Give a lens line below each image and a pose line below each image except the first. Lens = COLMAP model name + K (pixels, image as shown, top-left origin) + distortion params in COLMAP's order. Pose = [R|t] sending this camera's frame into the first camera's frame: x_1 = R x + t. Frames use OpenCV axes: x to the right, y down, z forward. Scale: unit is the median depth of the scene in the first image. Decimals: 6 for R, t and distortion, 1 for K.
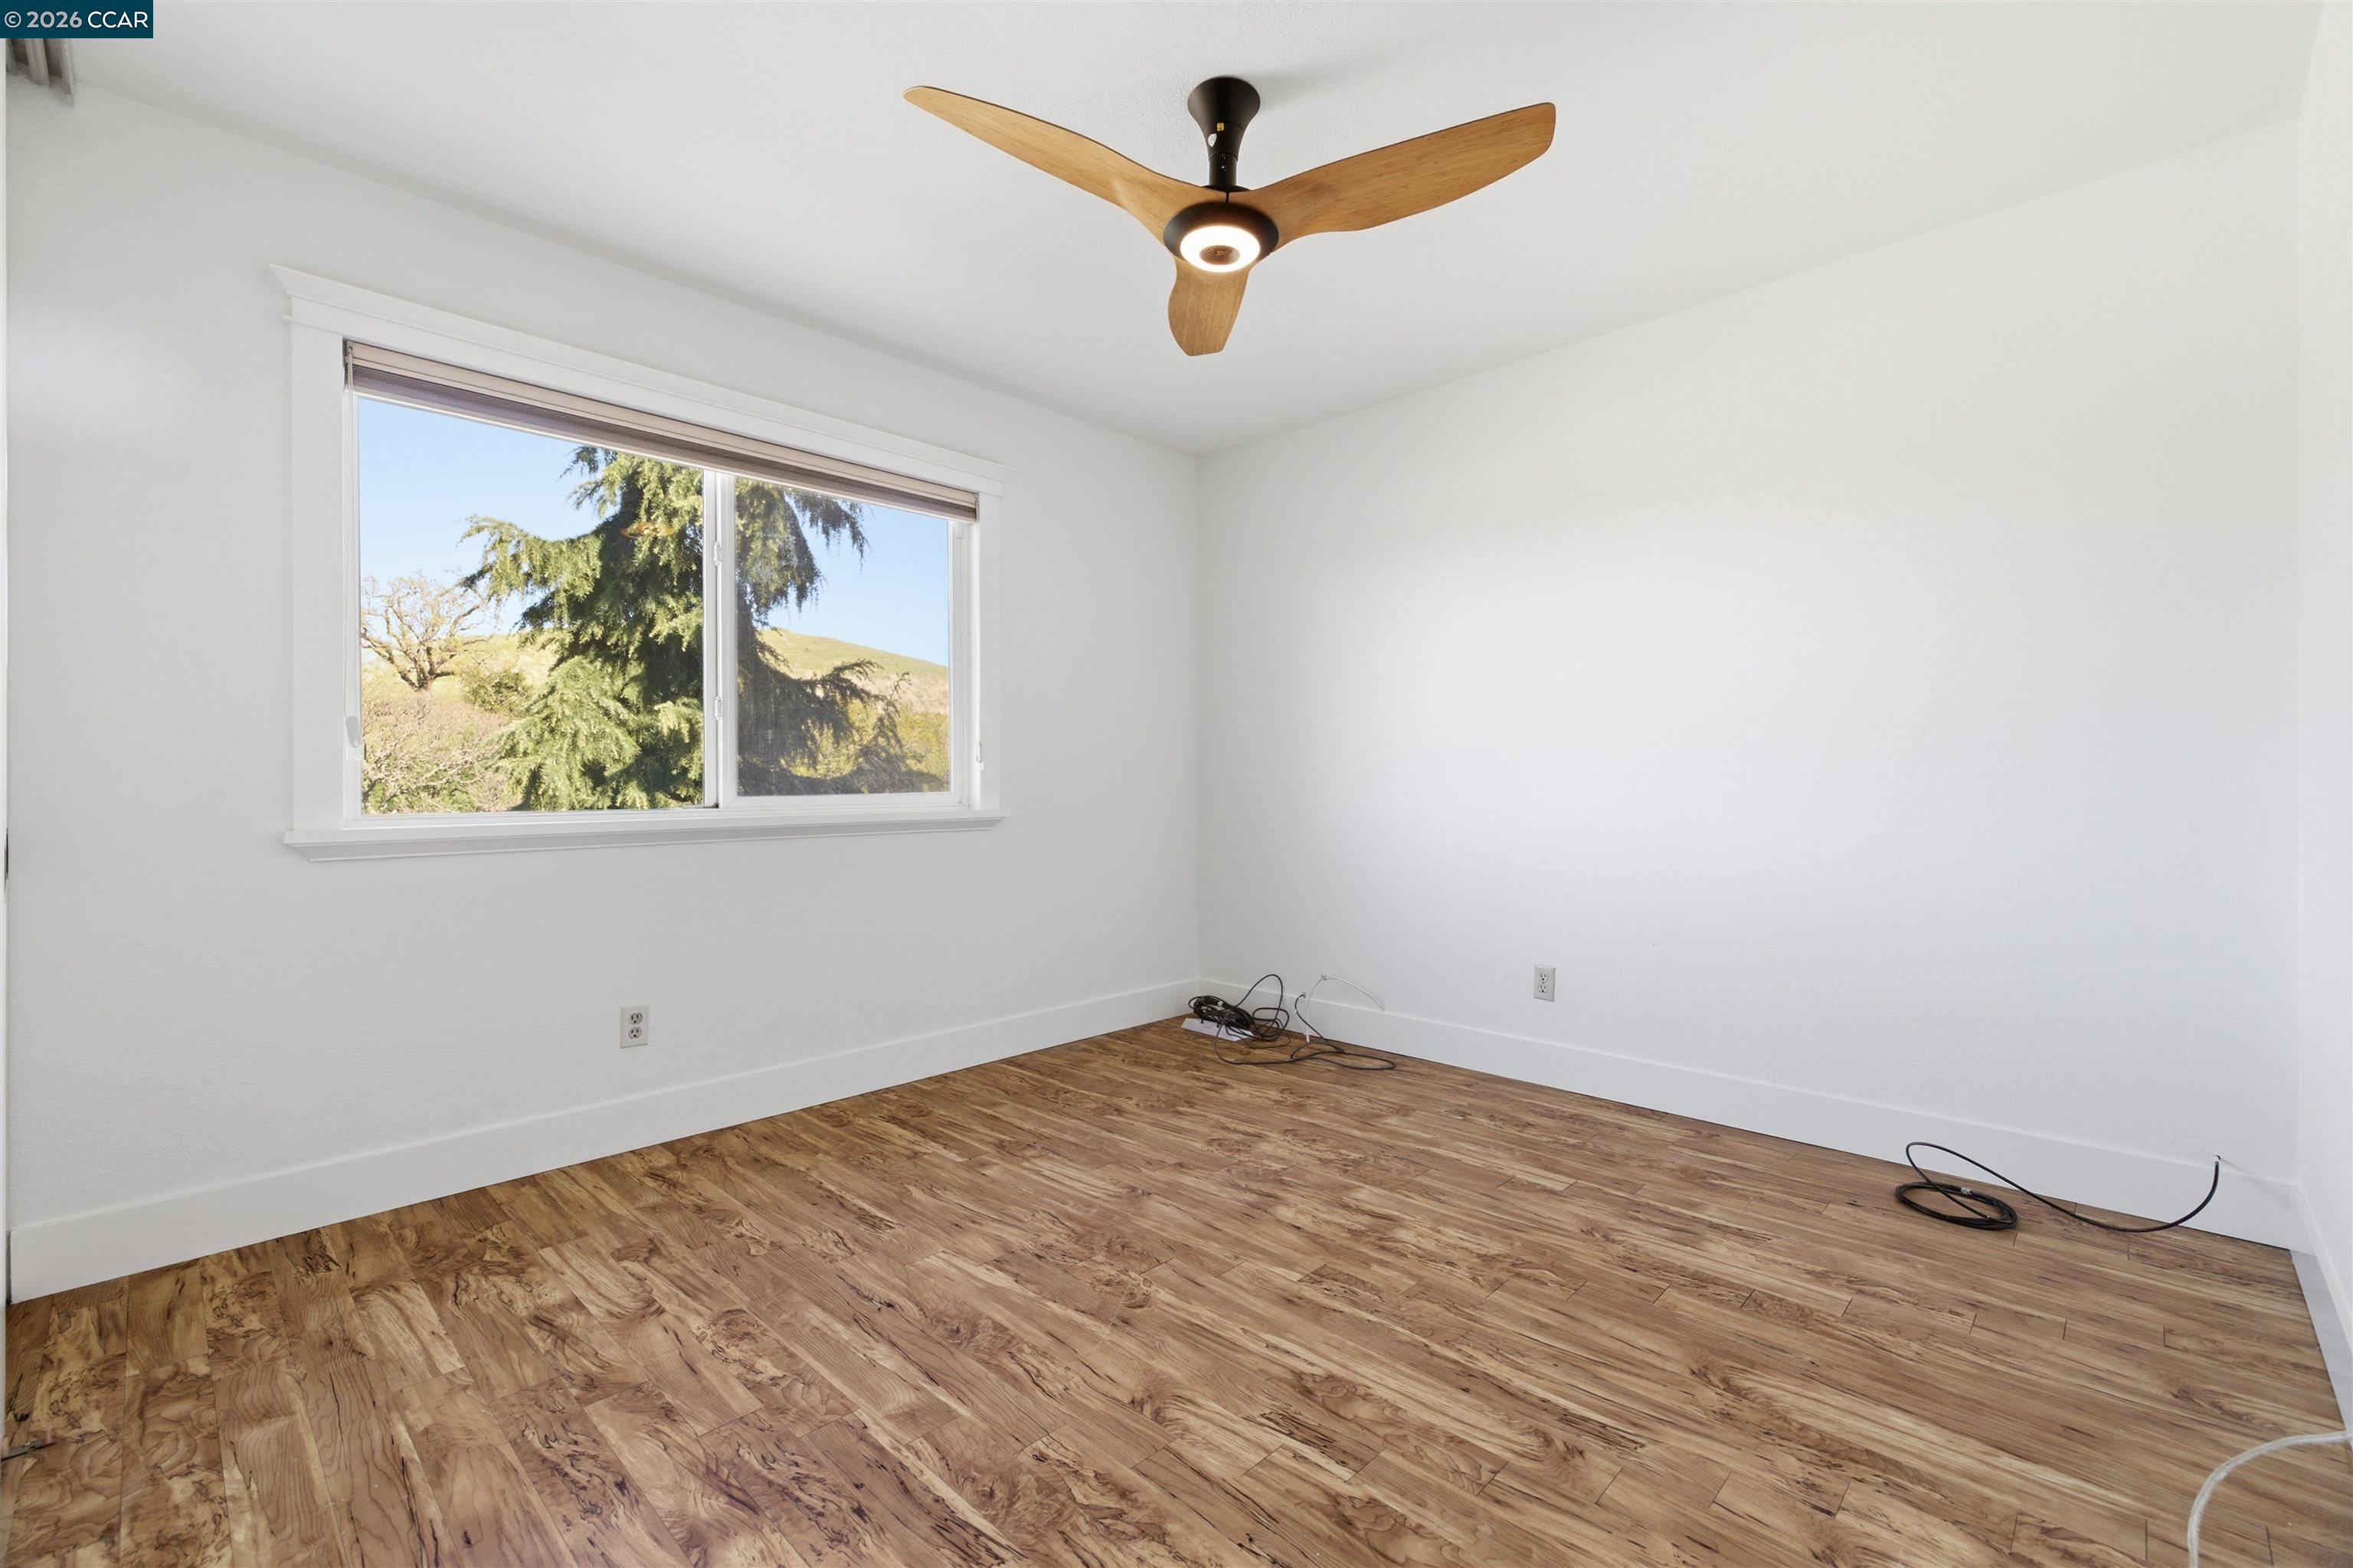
lens RADIAL K [[1004.3, 0, 1168.3], [0, 1004.3, 785.8], [0, 0, 1]] dist [0.008777, 0.000140]
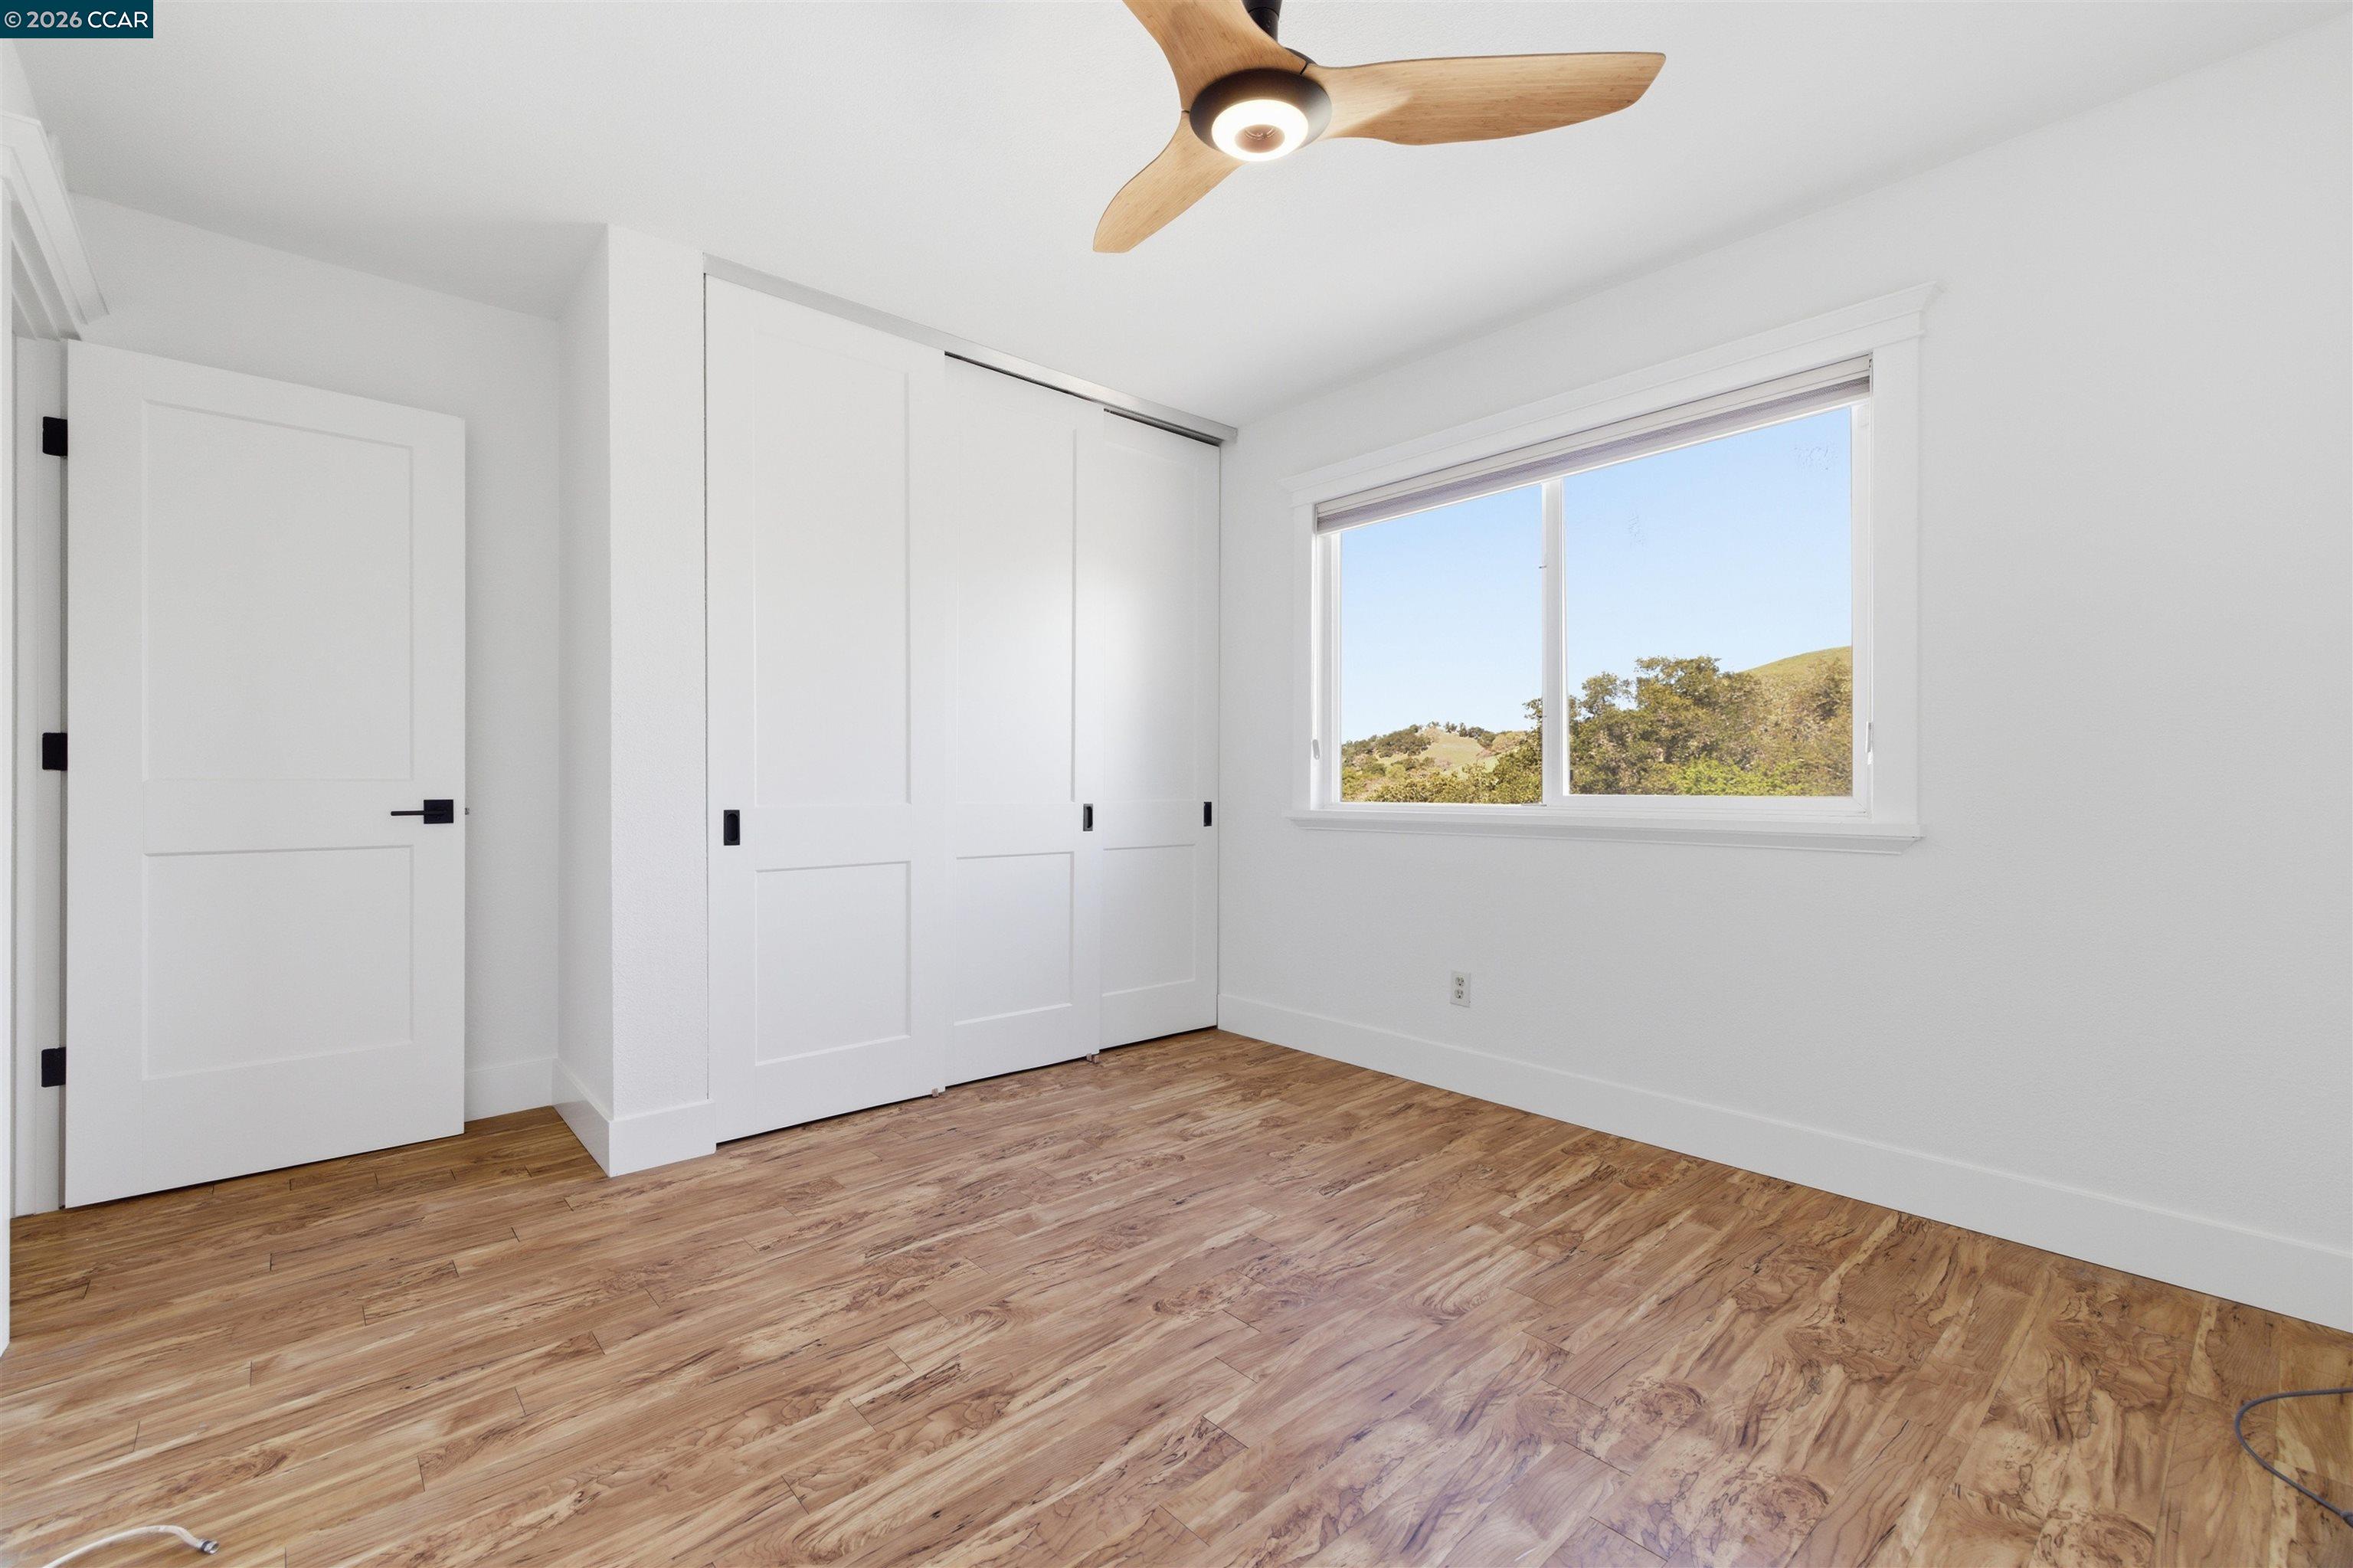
lens RADIAL K [[1004.3, 0, 1169.9], [0, 1004.3, 773.4], [0, 0, 1]] dist [0.008777, 0.000140]
pose [[-0.073342, -0.005790, -0.997290, 0.844587], [-0.006279, 0.999966, -0.005344, -0.003441], [0.997287, 0.005870, -0.073376, 0.950133]]
